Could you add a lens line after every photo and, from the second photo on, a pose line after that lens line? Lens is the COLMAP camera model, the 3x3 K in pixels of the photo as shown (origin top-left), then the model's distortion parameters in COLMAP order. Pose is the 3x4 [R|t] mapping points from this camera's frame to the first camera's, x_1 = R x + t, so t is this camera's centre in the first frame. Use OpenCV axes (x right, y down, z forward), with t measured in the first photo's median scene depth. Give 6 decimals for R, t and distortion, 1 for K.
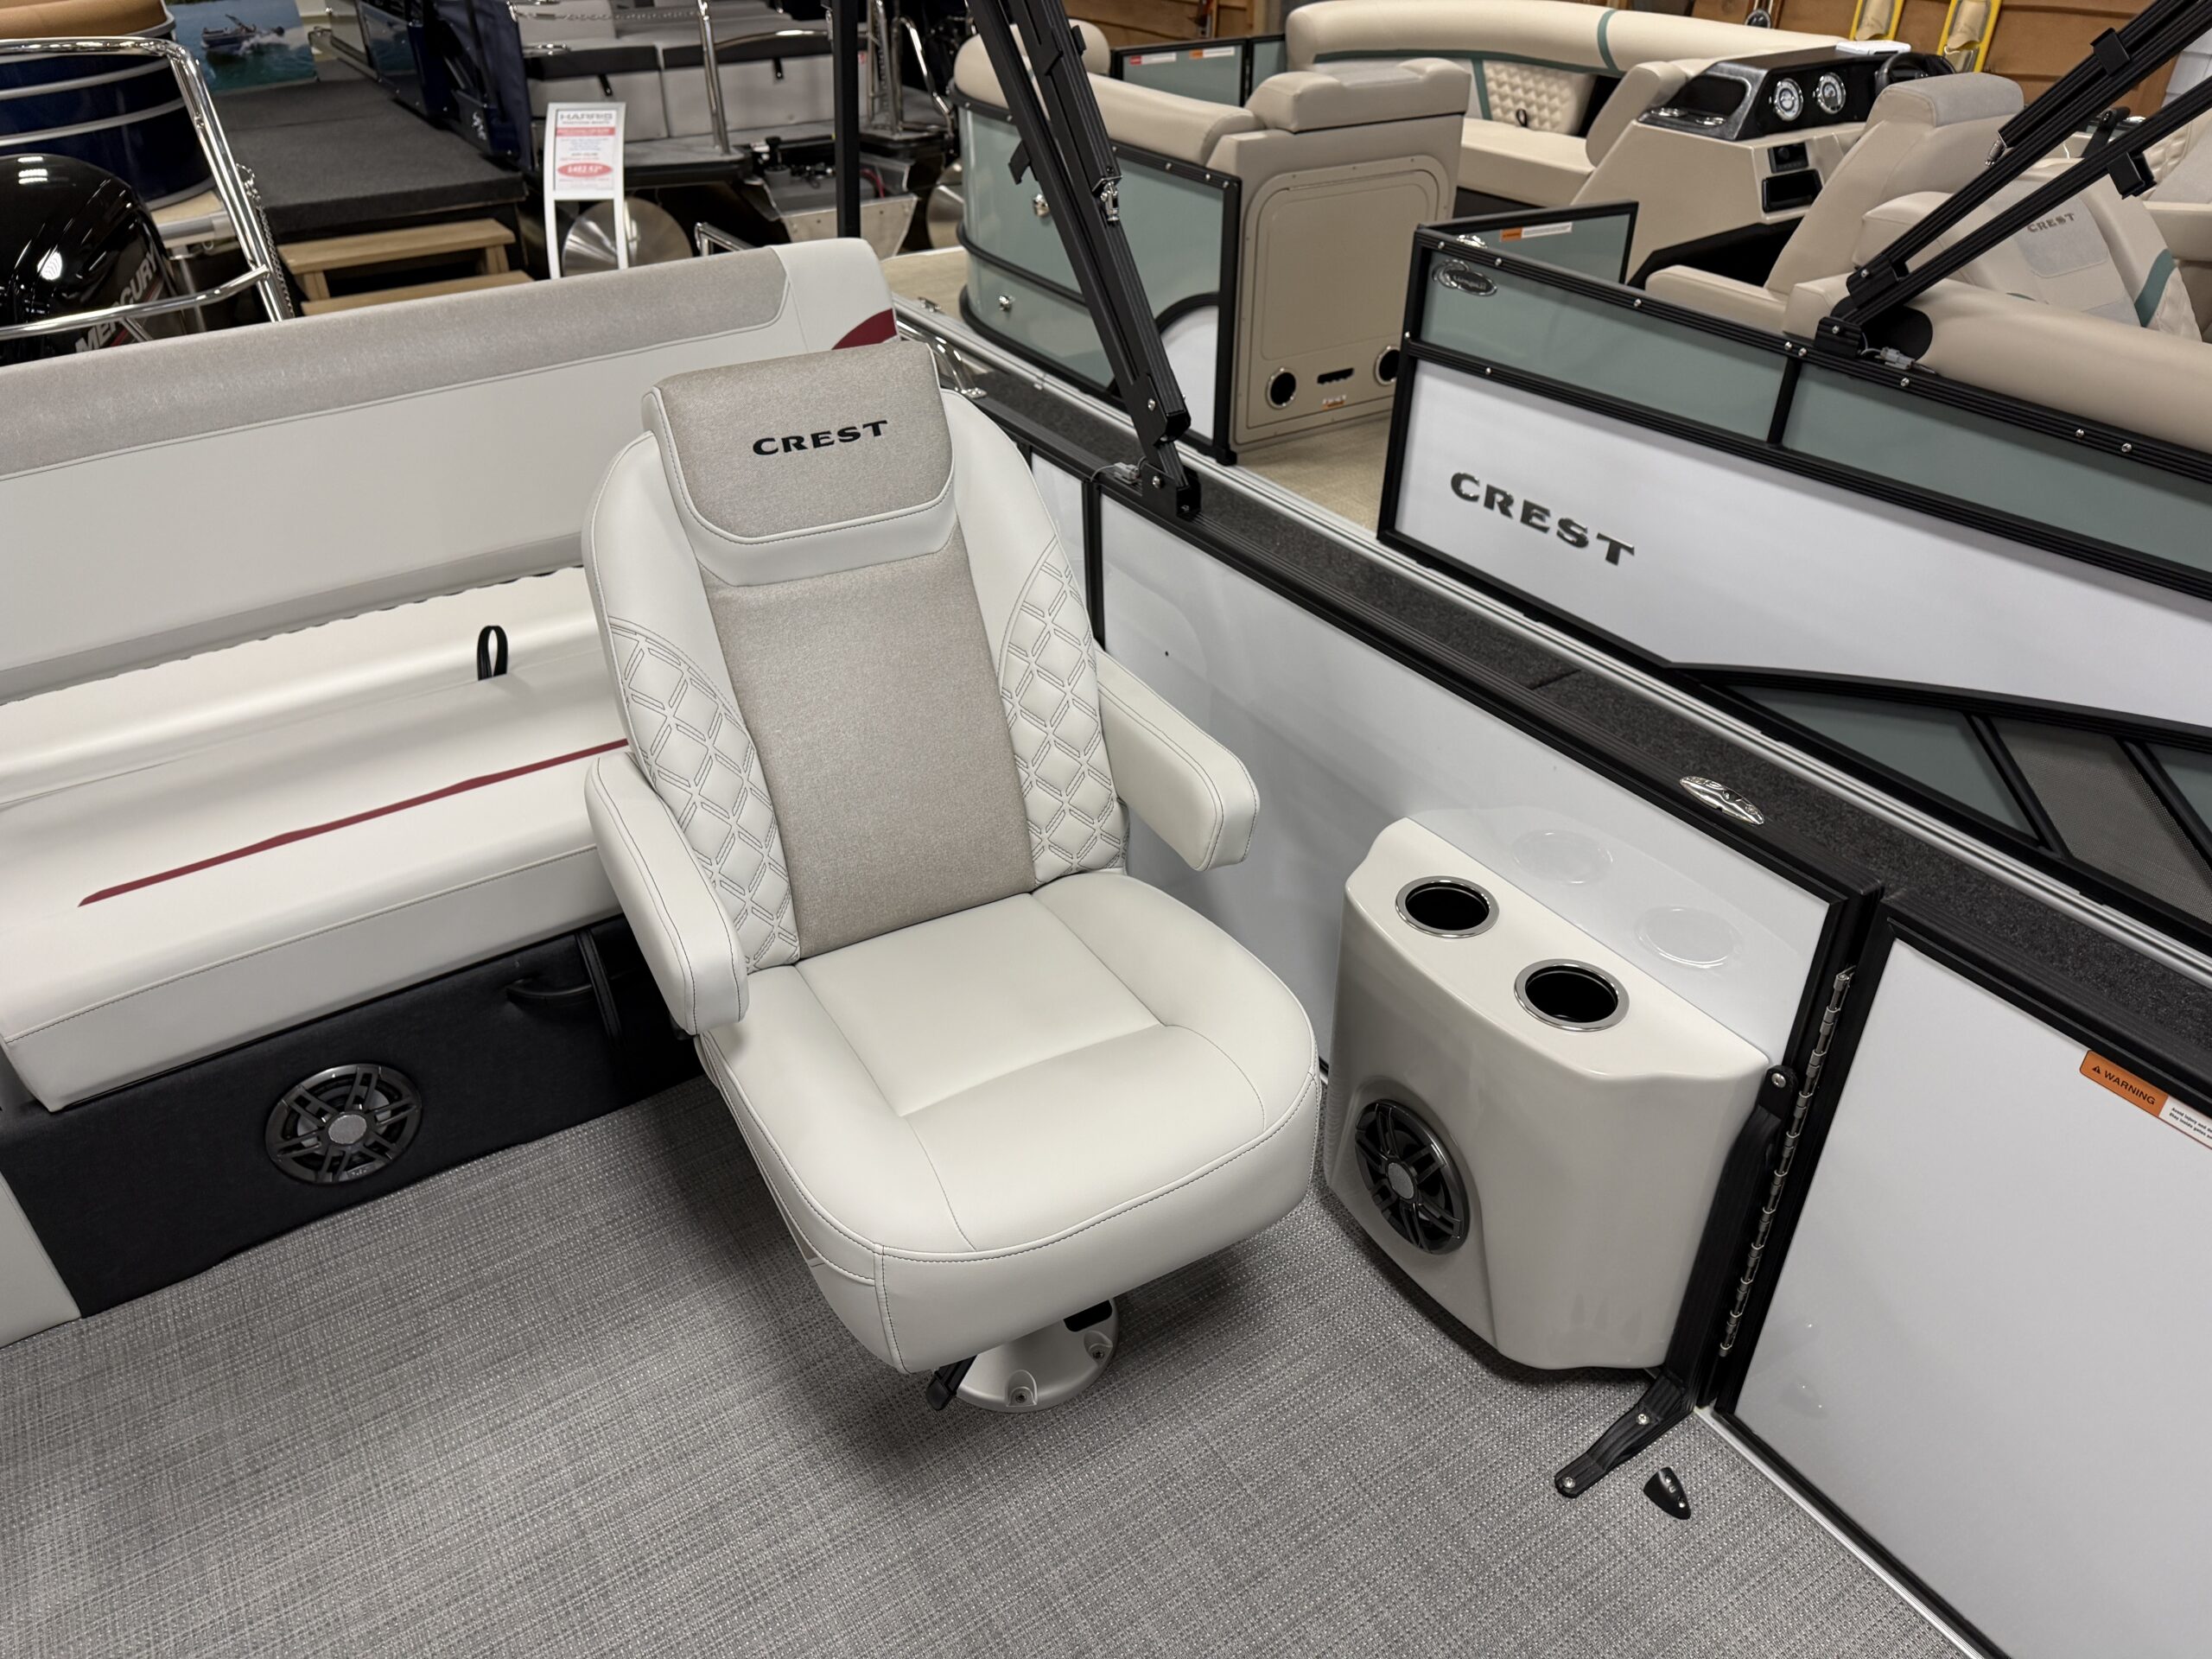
lens RADIAL K [[1562.7, 0, 1077.0], [0, 1562.7, 822.9], [0, 0, 1]] dist [0.041371, -0.044807]
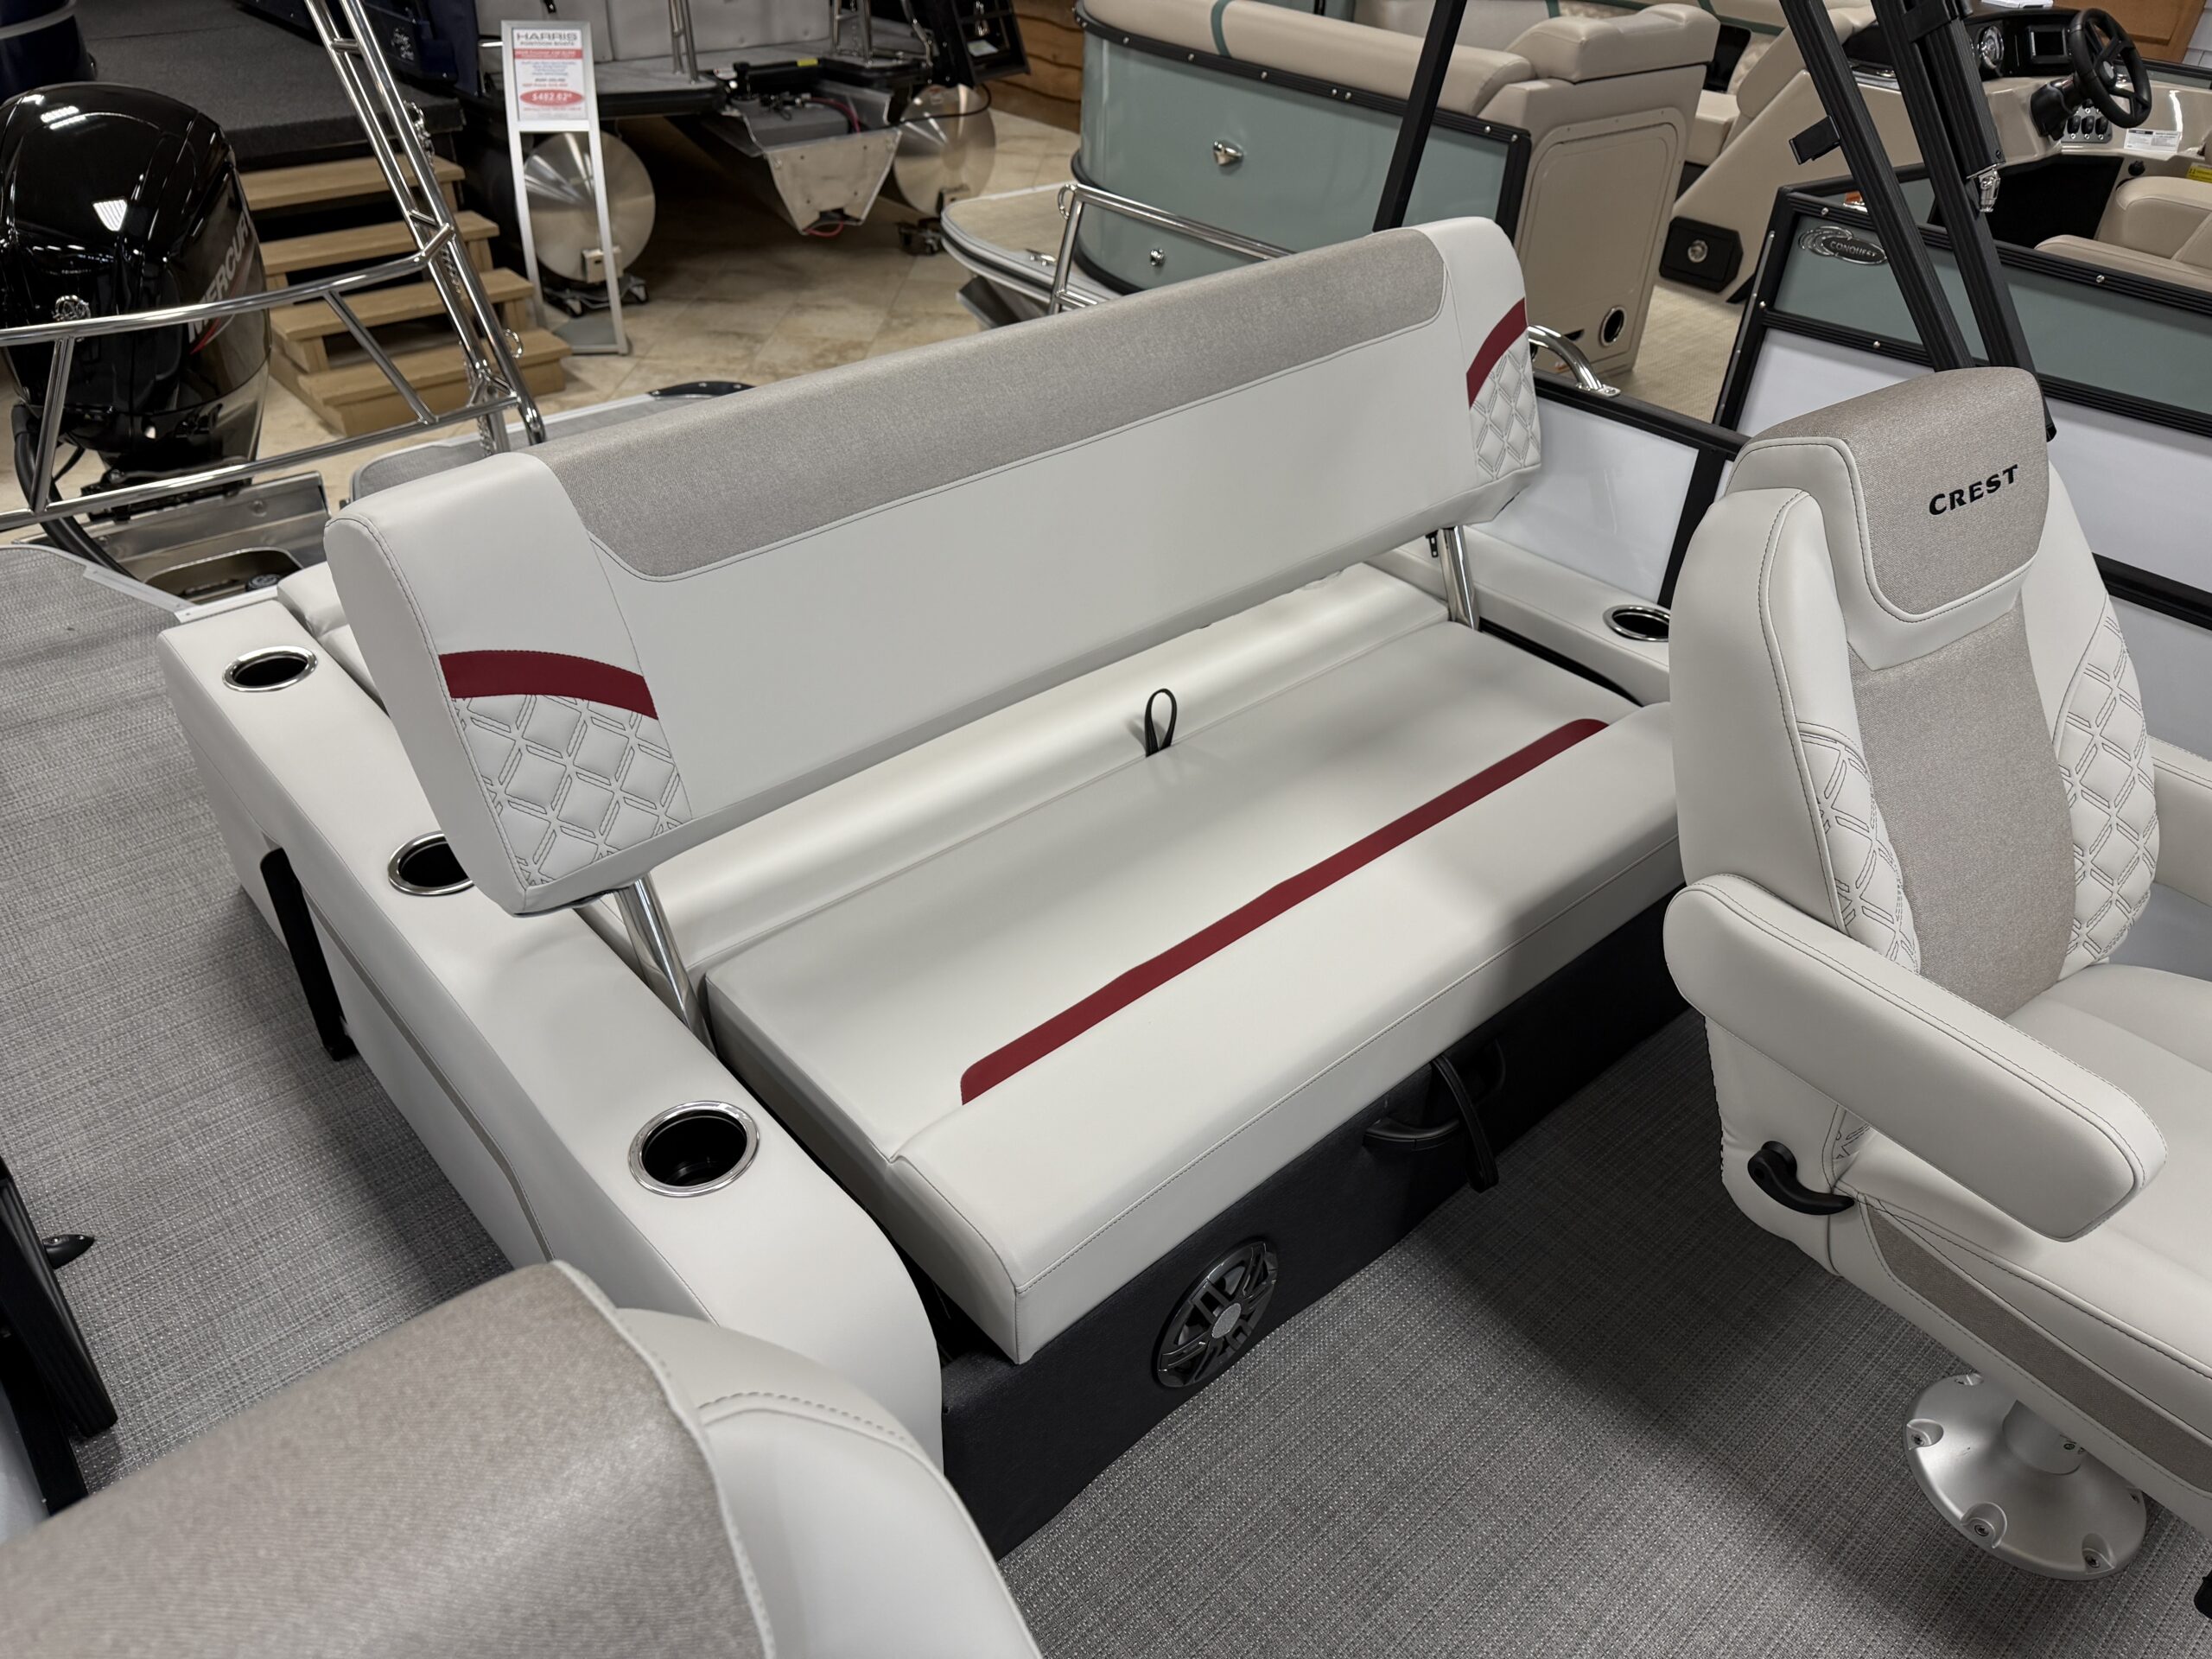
lens RADIAL K [[1562.7, 0, 1110.8], [0, 1562.7, 825.1], [0, 0, 1]] dist [0.041371, -0.044807]
pose [[0.983305, -0.062733, 0.170810, -0.306650], [0.055463, 0.997353, 0.047015, -0.053200], [-0.173307, -0.036756, 0.984182, 0.100384]]
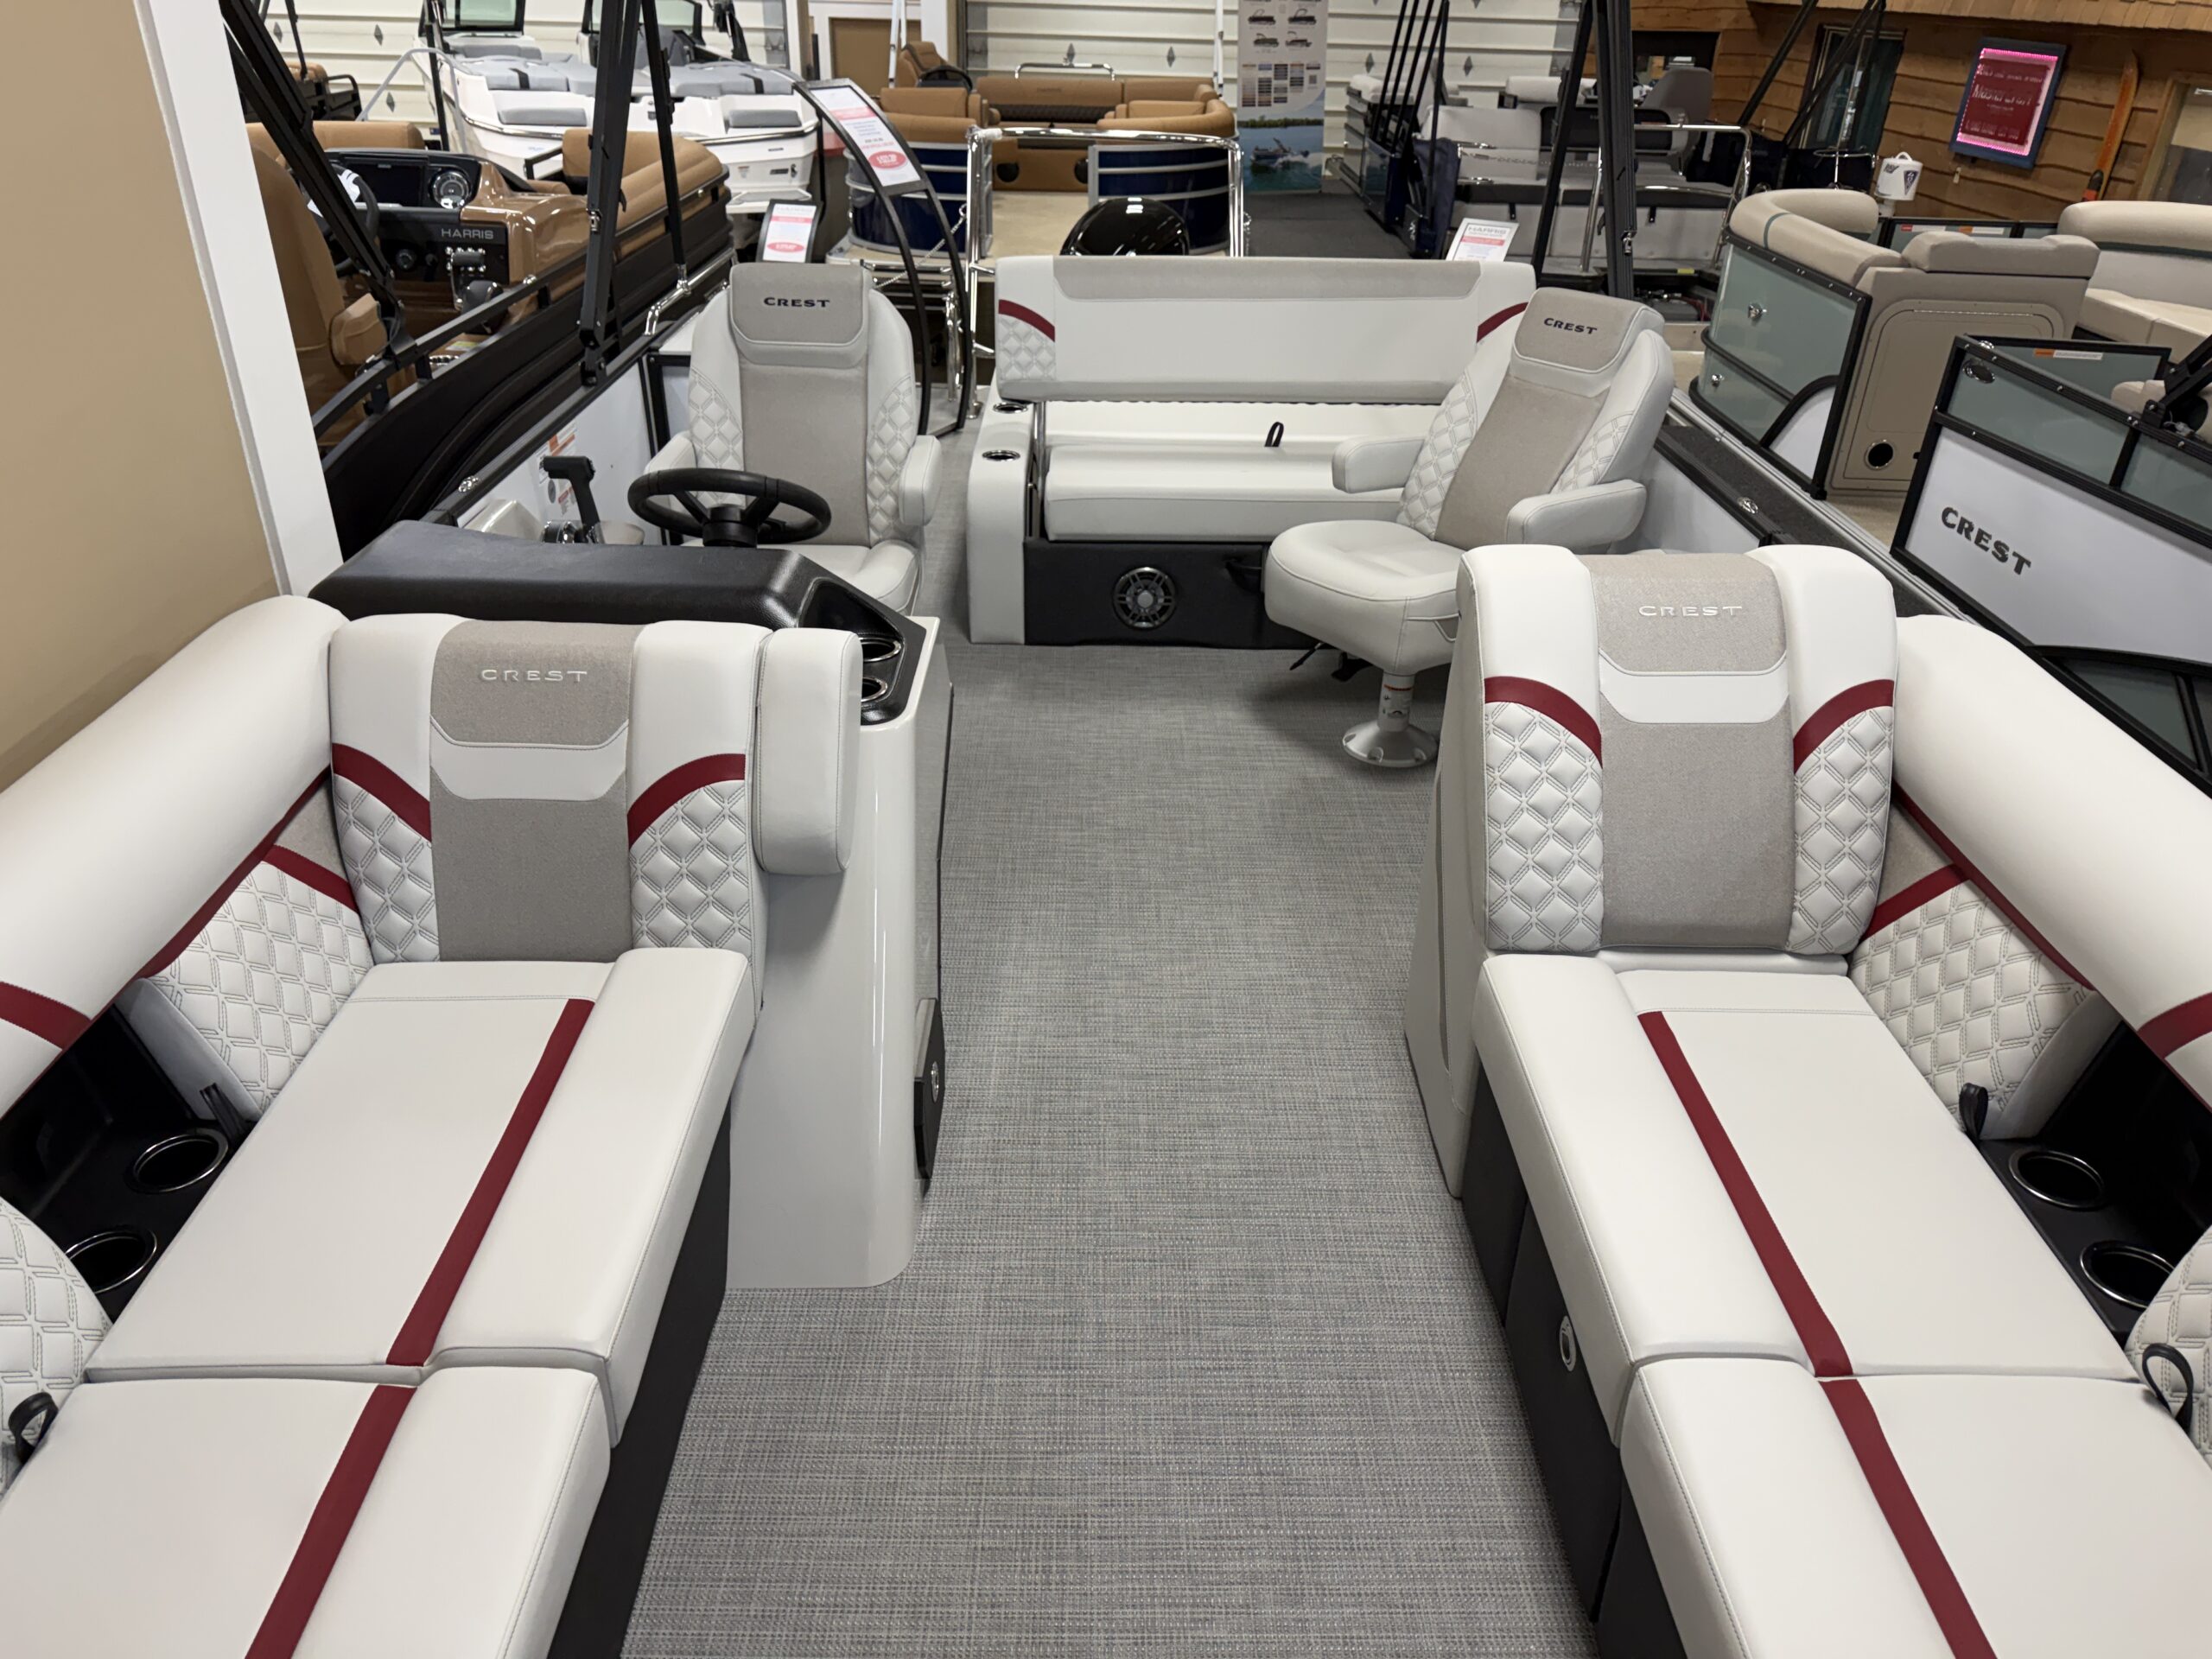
lens RADIAL K [[1562.7, 0, 1139.3], [0, 1562.7, 829.4], [0, 0, 1]] dist [0.041371, -0.044807]
pose [[0.857724, 0.278191, -0.432342, 0.266757], [-0.313413, 0.949556, -0.010786, 0.246913], [0.407532, 0.144753, 0.901645, -0.439830]]
